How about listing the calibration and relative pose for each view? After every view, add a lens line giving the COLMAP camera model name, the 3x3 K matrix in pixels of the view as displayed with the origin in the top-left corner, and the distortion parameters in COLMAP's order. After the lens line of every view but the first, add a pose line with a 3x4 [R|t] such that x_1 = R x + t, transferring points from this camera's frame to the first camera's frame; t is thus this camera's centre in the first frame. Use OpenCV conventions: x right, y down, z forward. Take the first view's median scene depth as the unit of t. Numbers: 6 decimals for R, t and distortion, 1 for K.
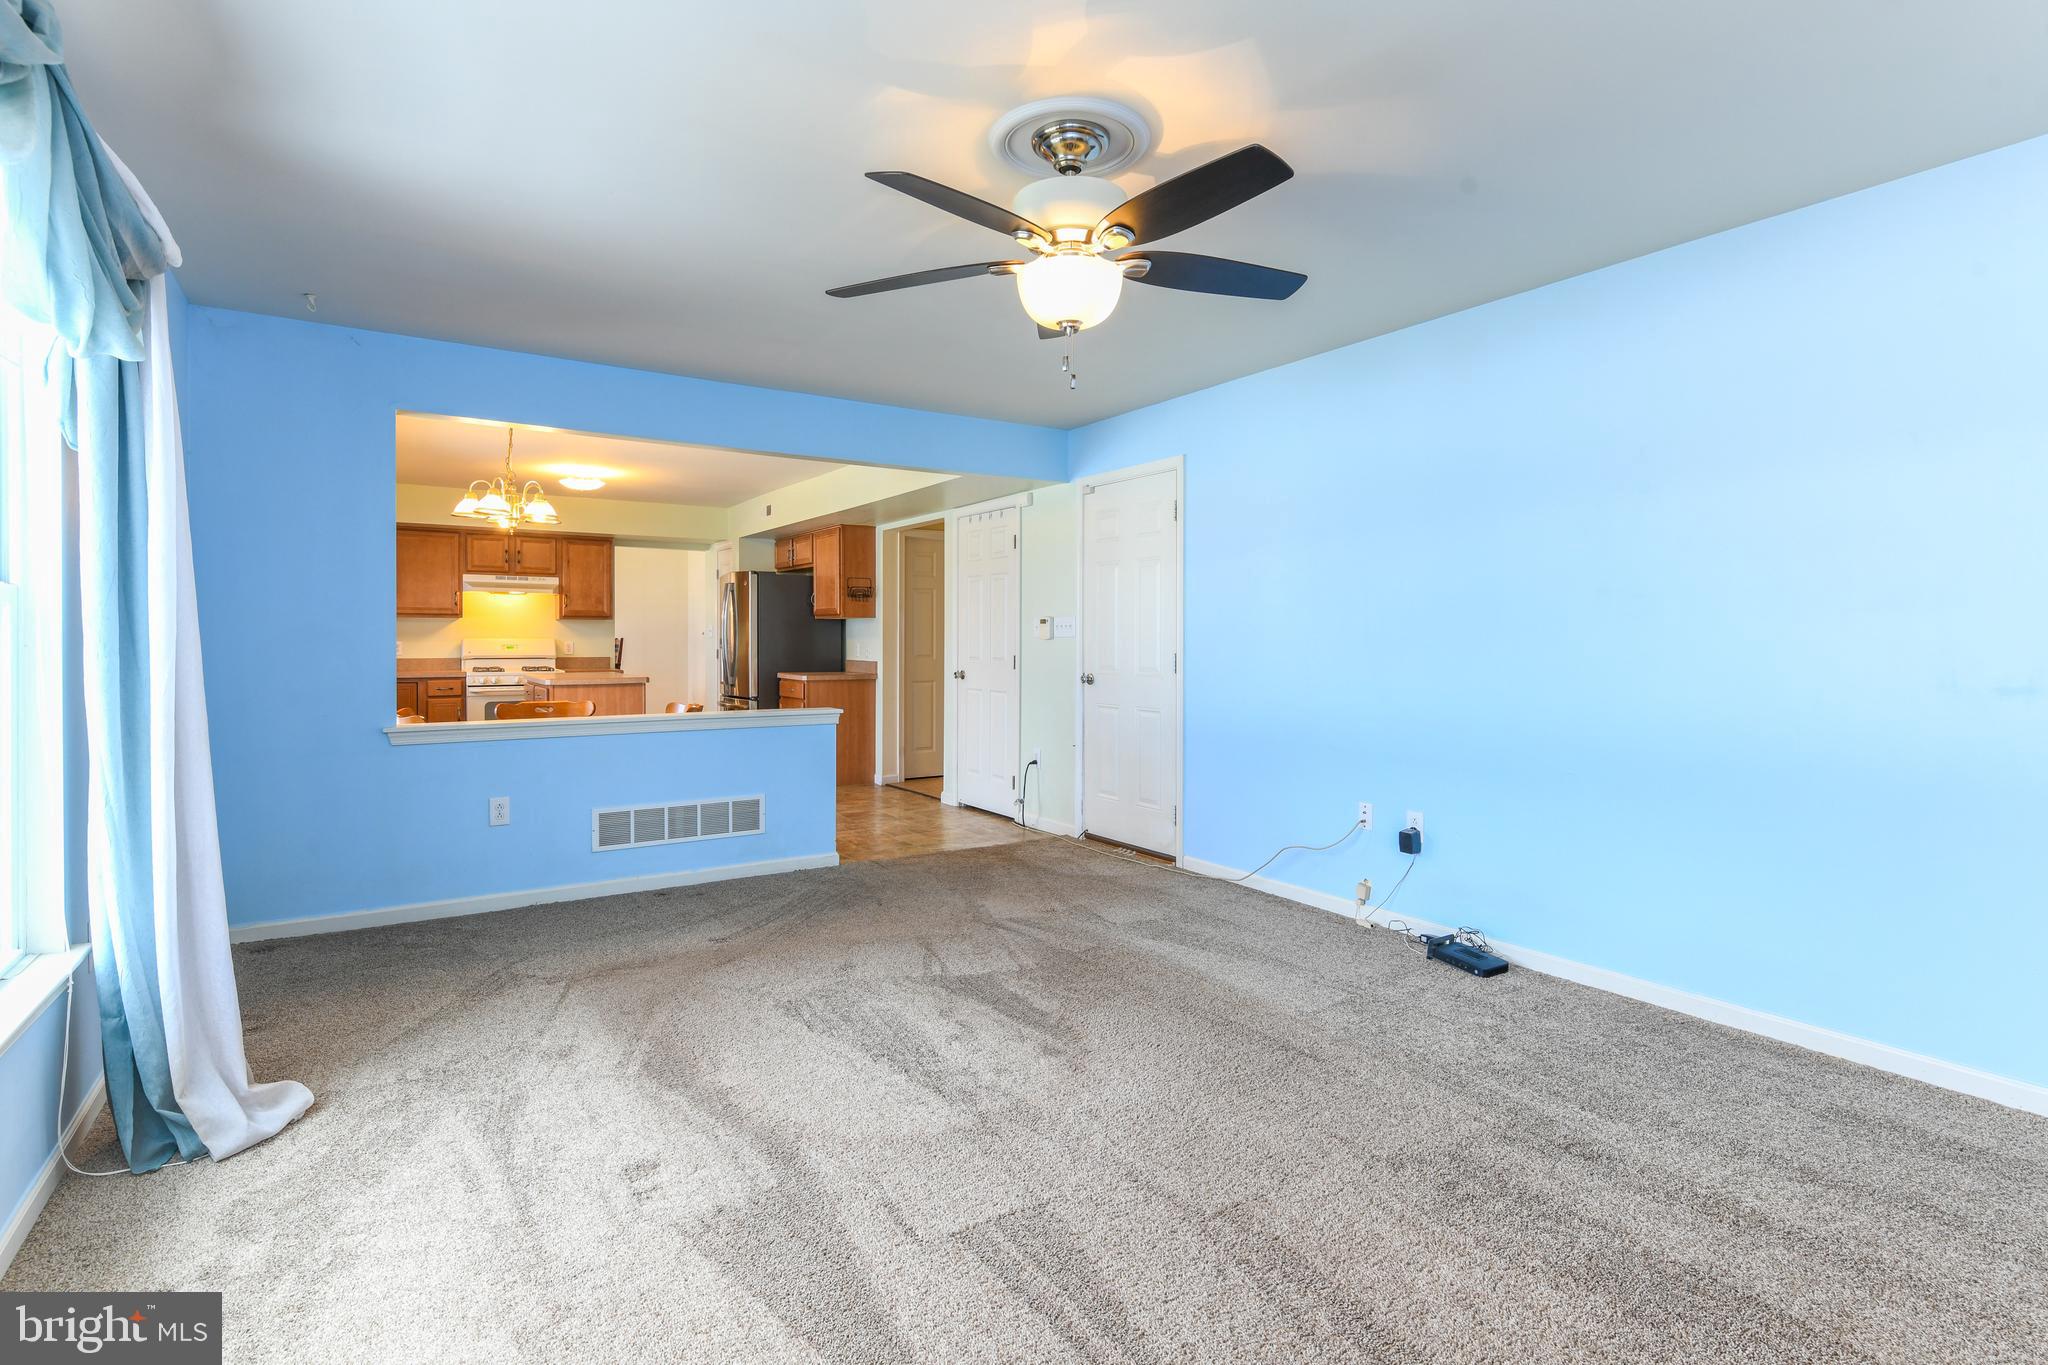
lens RADIAL K [[997.3, 0, 1028.8], [0, 997.3, 662.5], [0, 0, 1]] dist [0.011709, -0.007257]
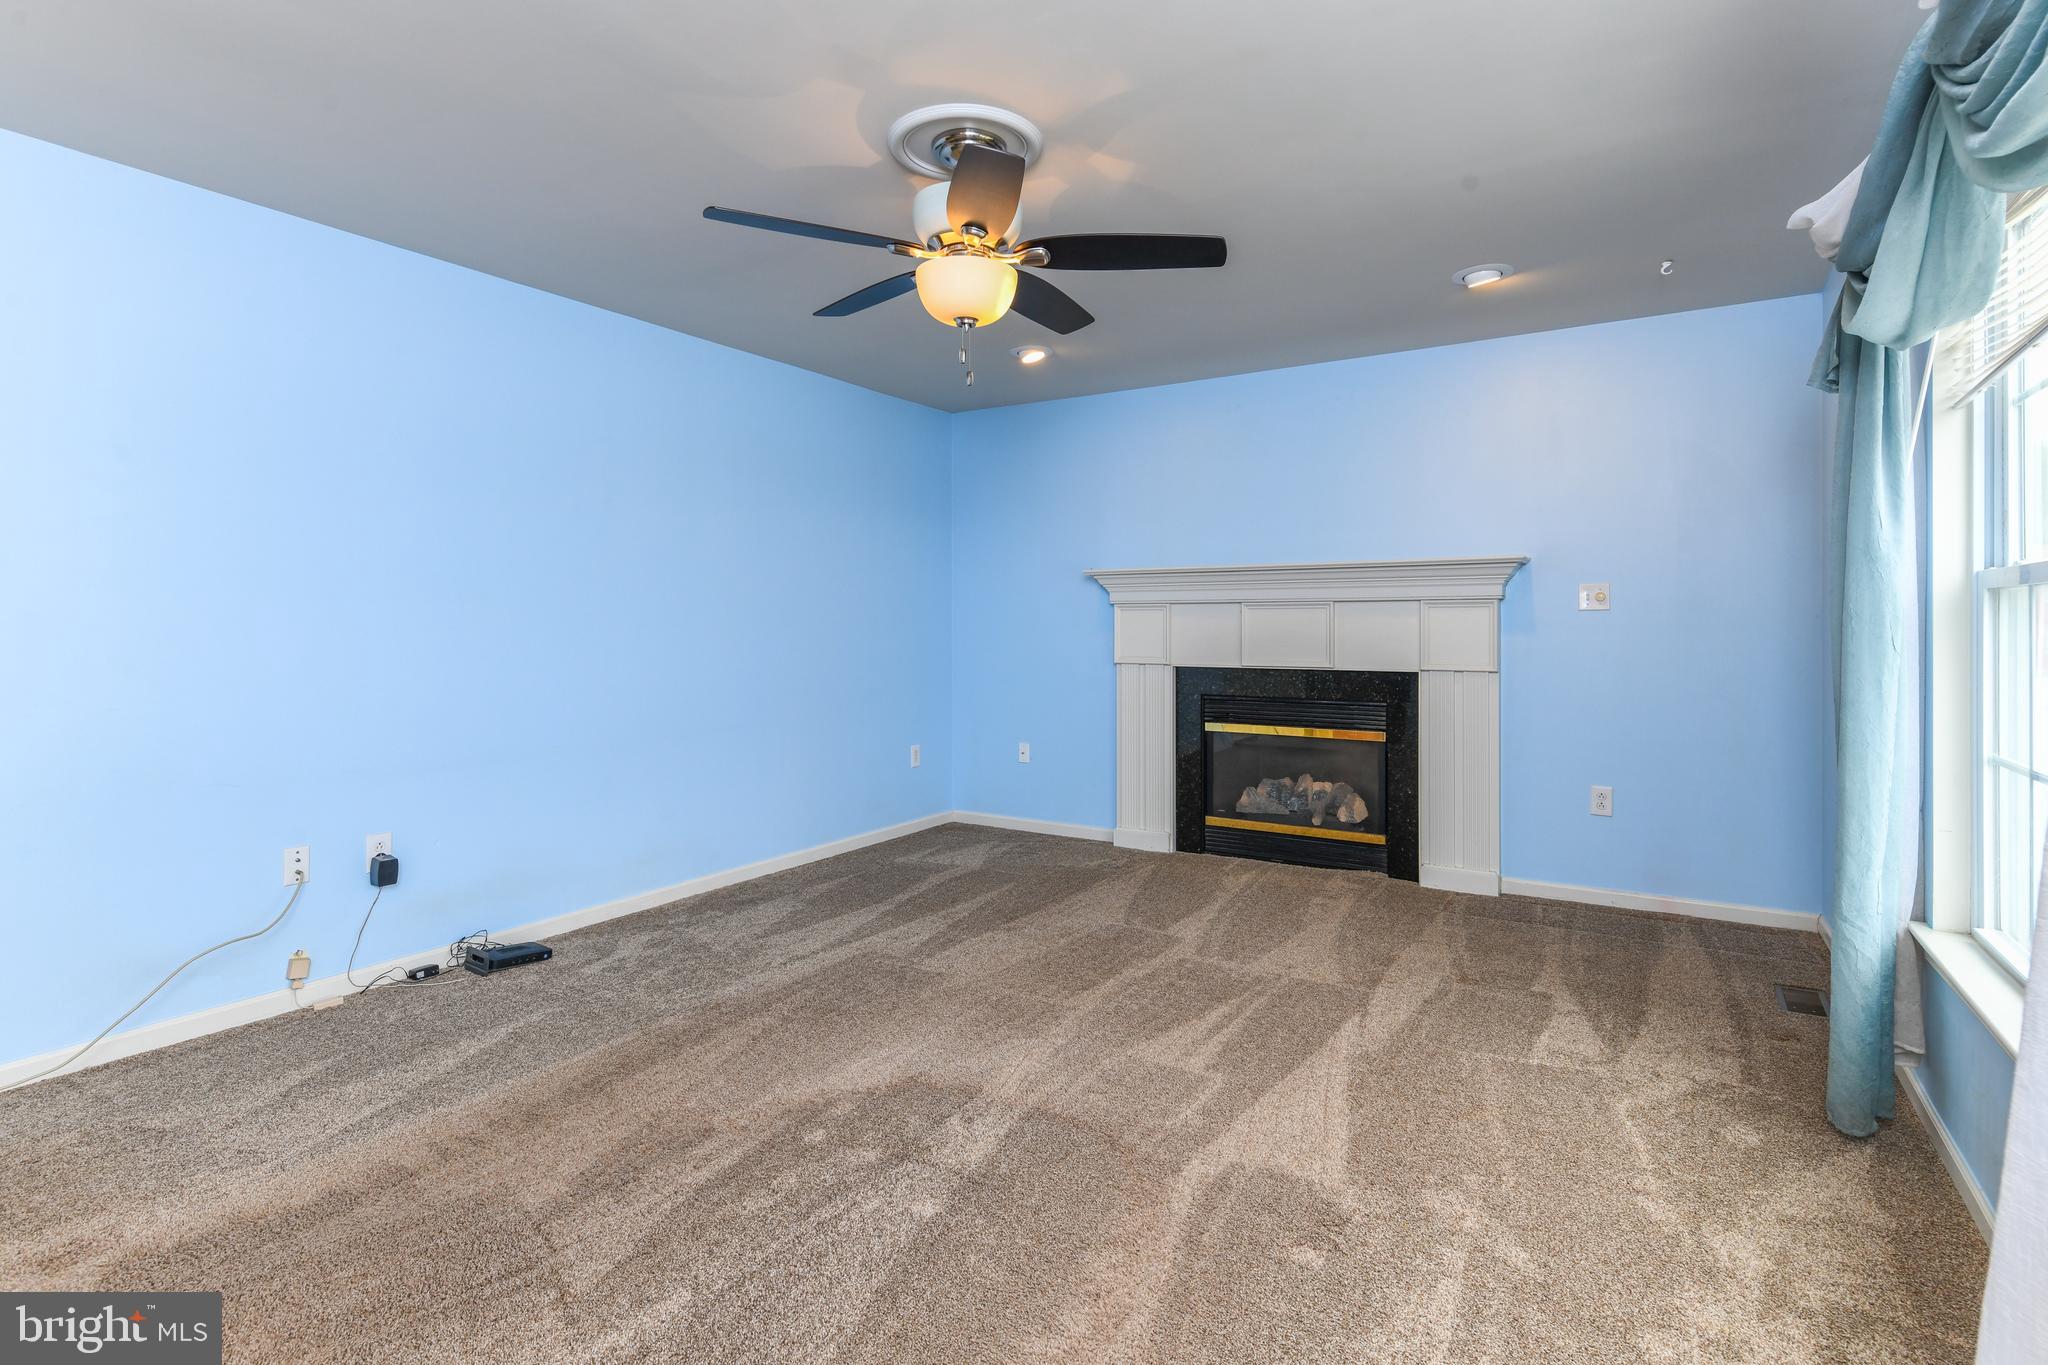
lens RADIAL K [[997.3, 0, 985.1], [0, 997.3, 630.5], [0, 0, 1]] dist [0.011709, -0.007257]
pose [[-0.402803, -0.004383, 0.915276, -0.275057], [0.024394, 0.999582, 0.015522, -0.009597], [-0.914962, 0.028580, -0.402528, 0.418860]]
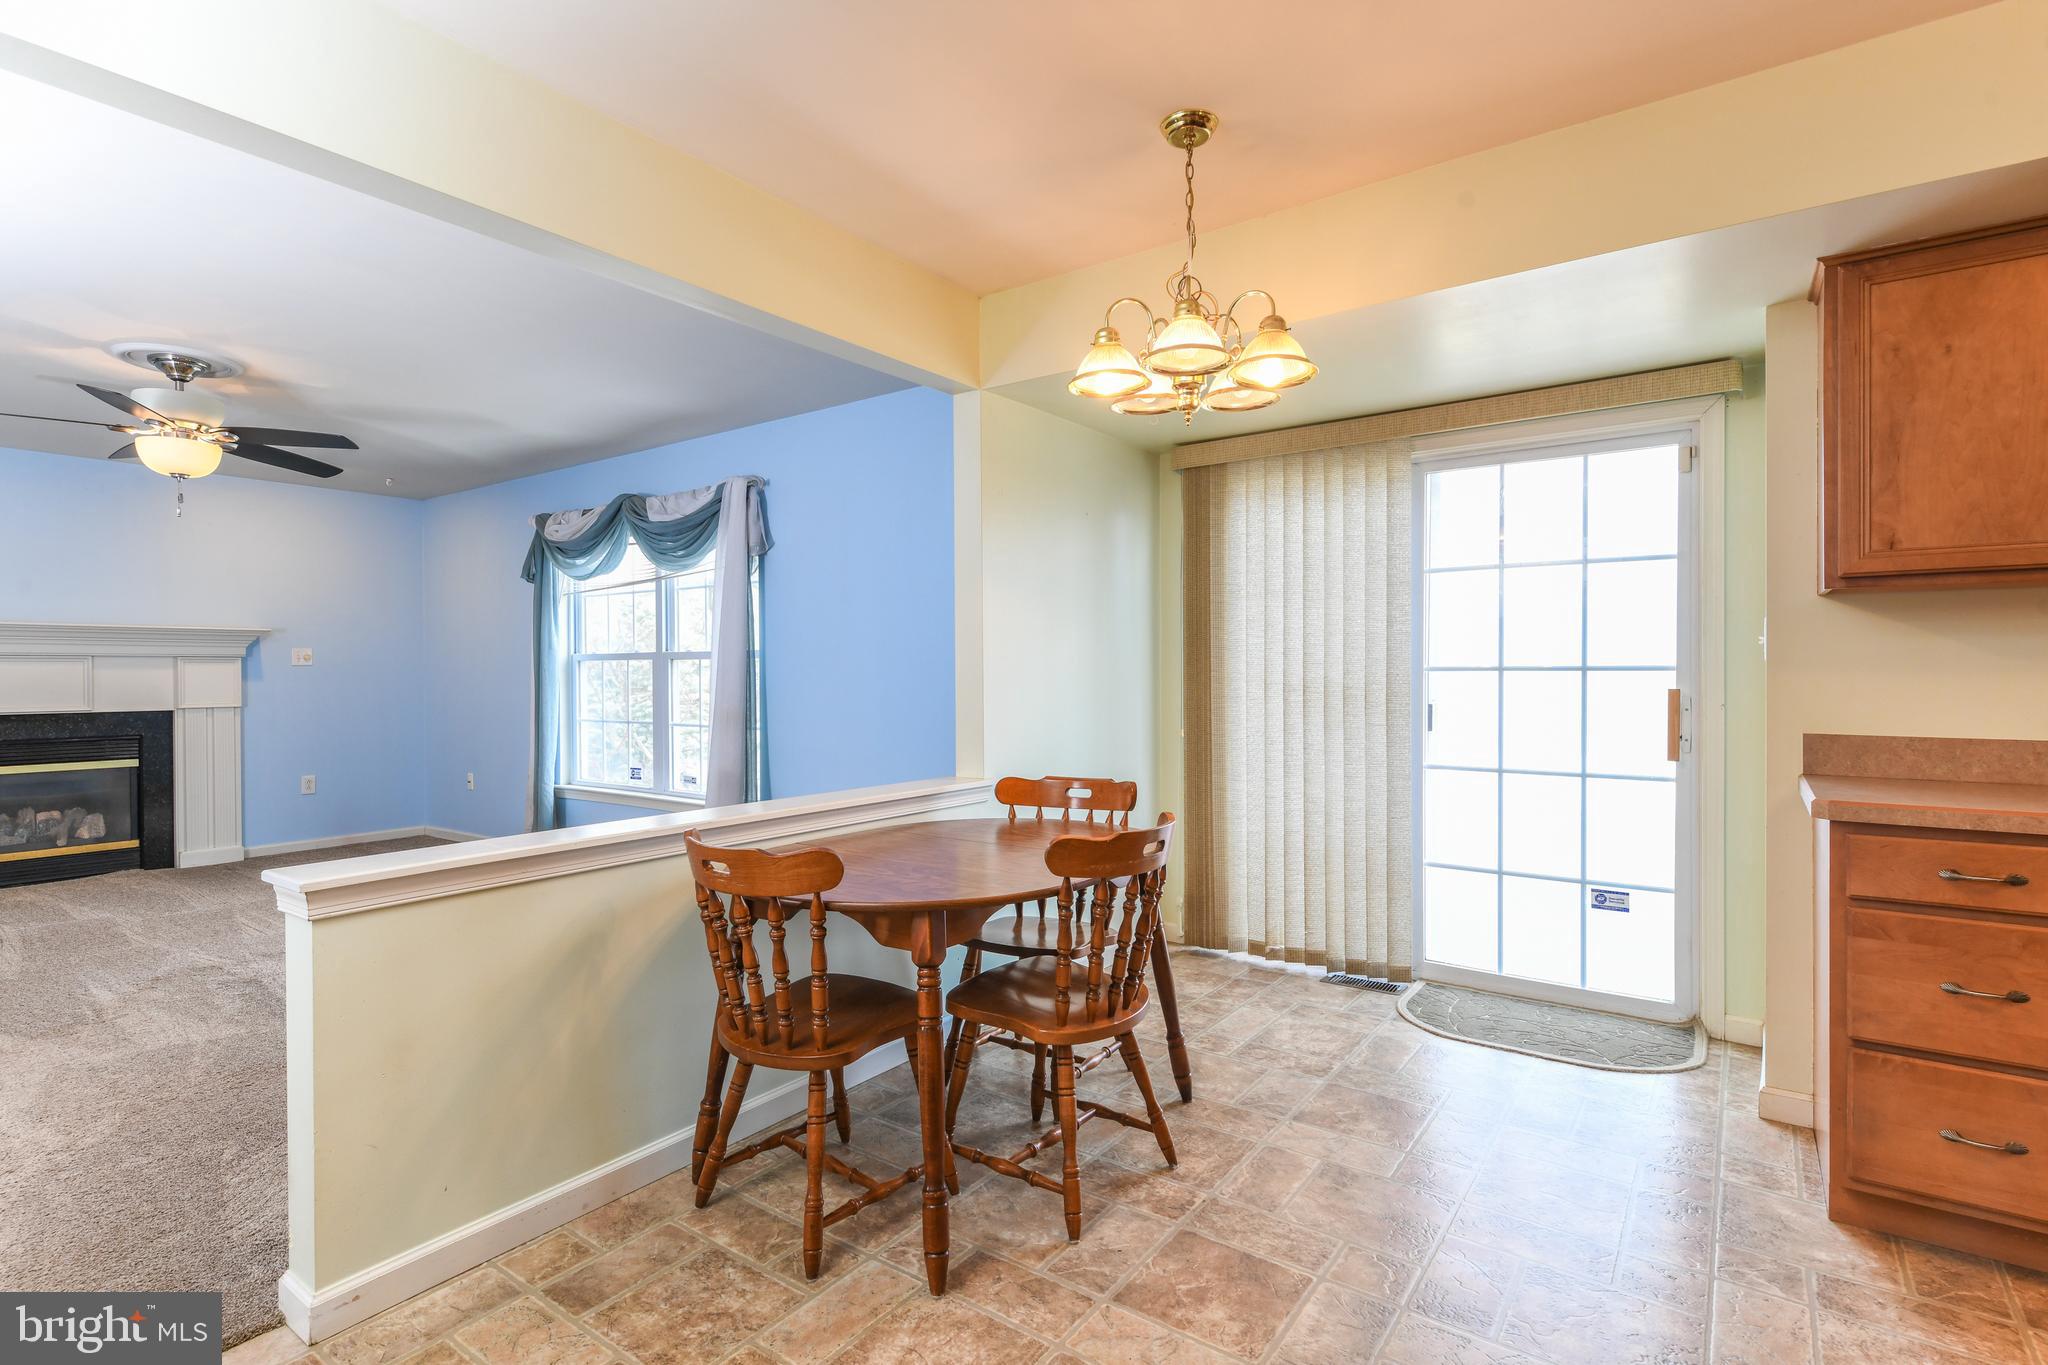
lens RADIAL K [[997.3, 0, 1030.3], [0, 997.3, 678.2], [0, 0, 1]] dist [0.011709, -0.007257]
pose [[-0.933649, 0.006546, -0.358128, -0.194467], [-0.004477, 0.999542, 0.029943, -0.020862], [0.358160, 0.029560, -0.933192, 0.887770]]
